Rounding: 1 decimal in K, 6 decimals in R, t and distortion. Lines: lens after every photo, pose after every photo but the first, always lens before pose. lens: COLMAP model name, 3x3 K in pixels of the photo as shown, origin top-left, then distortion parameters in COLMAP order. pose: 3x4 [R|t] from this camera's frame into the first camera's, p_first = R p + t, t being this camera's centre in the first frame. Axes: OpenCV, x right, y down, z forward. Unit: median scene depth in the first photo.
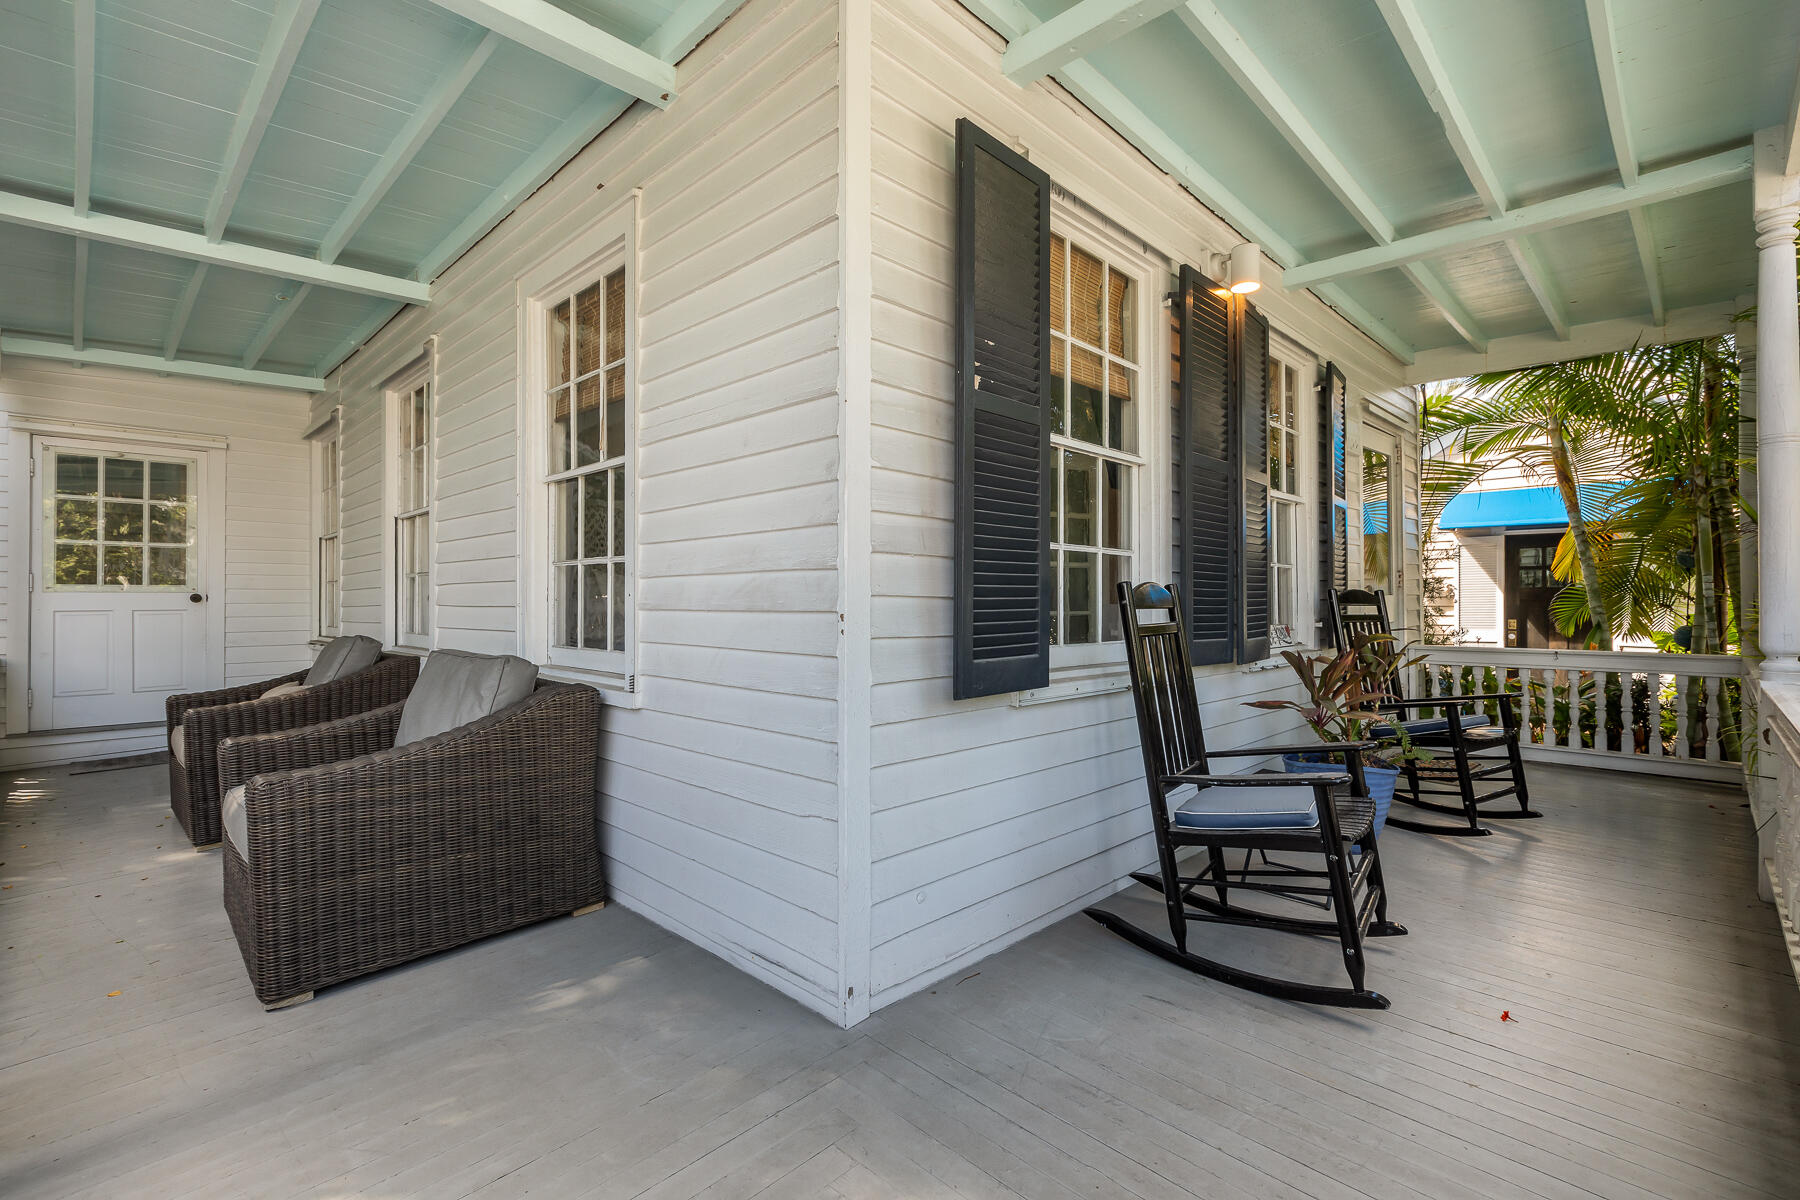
lens RADIAL K [[807.6, 0, 903.3], [0, 807.6, 593.2], [0, 0, 1]] dist [-0.000814, -0.000063]
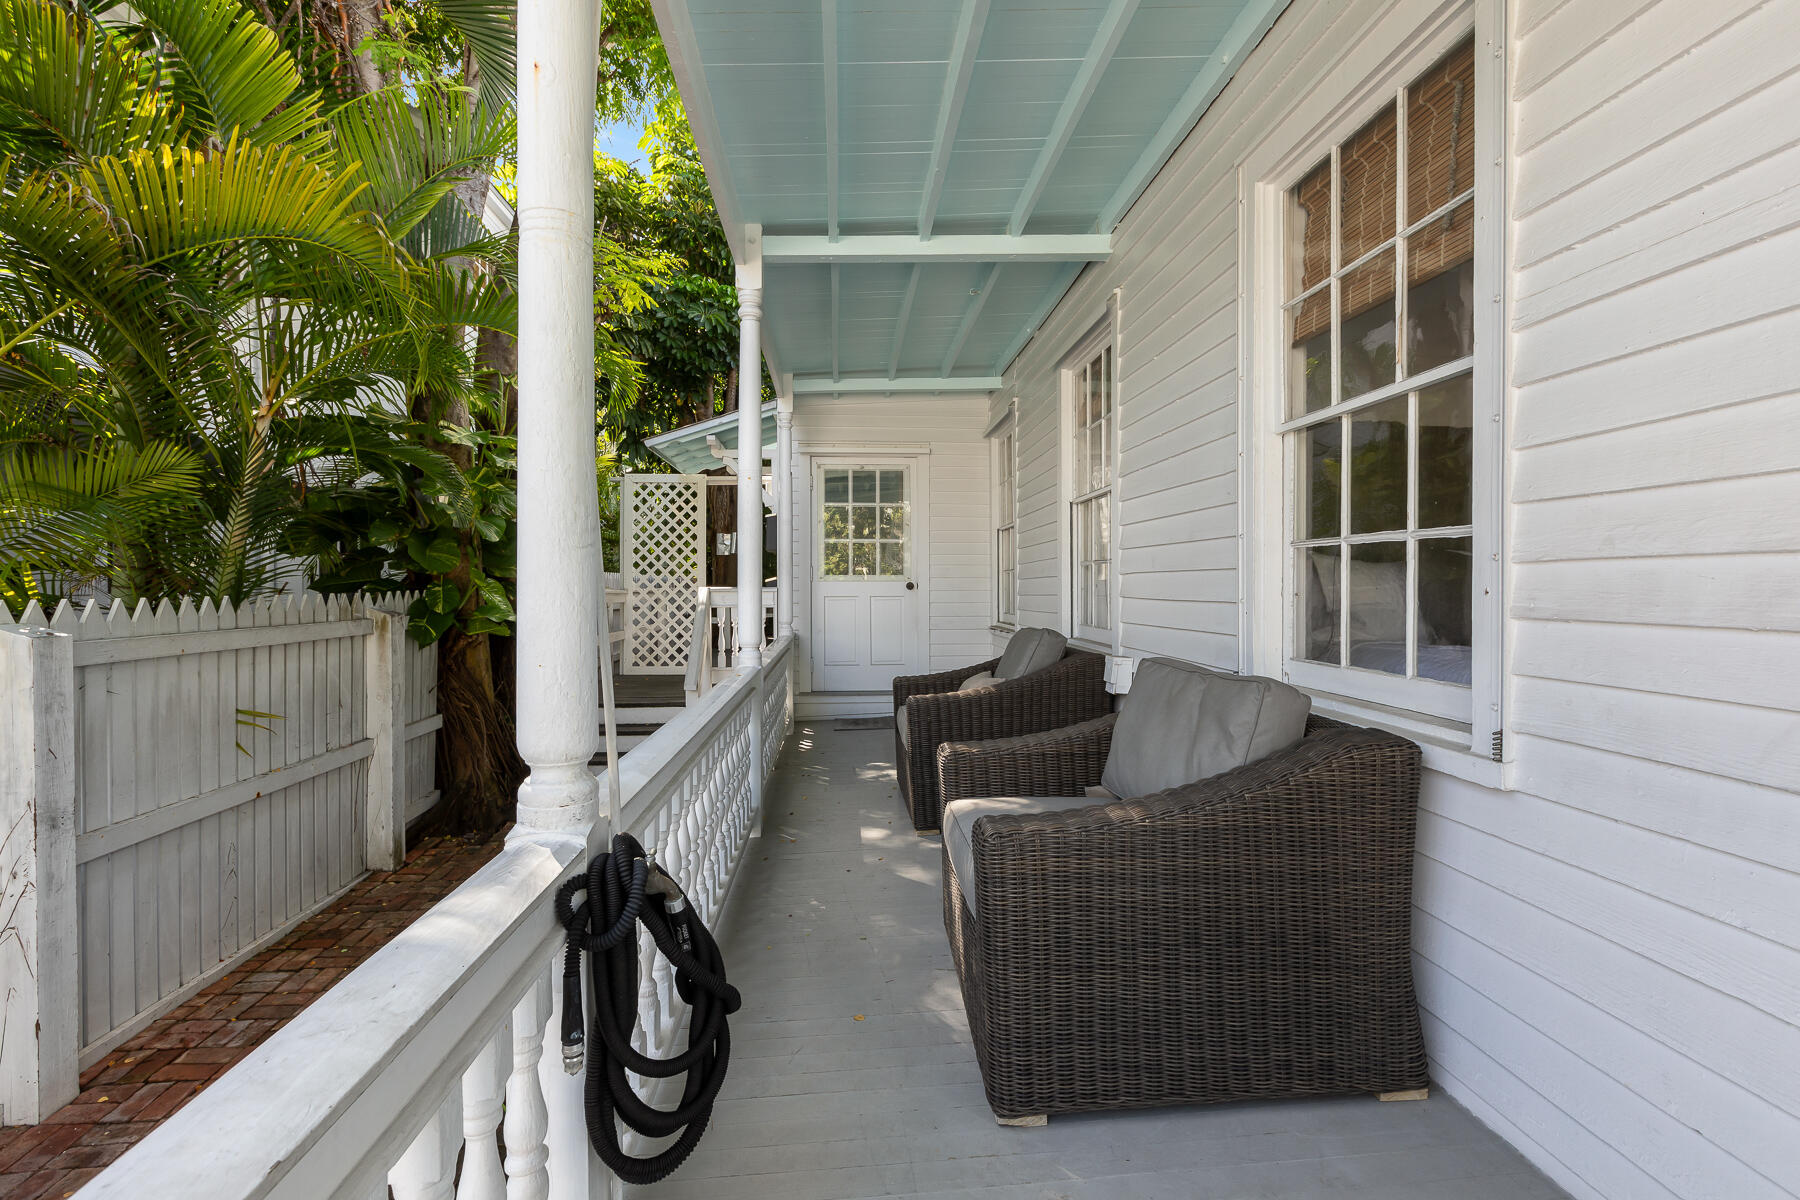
lens RADIAL K [[807.6, 0, 903.3], [0, 807.6, 593.2], [0, 0, 1]] dist [-0.000814, -0.000063]
pose [[0.750702, 0.006274, -0.660612, -0.197710], [0.007389, 0.999813, 0.017893, -0.007637], [0.660600, -0.018314, 0.750515, 0.207469]]
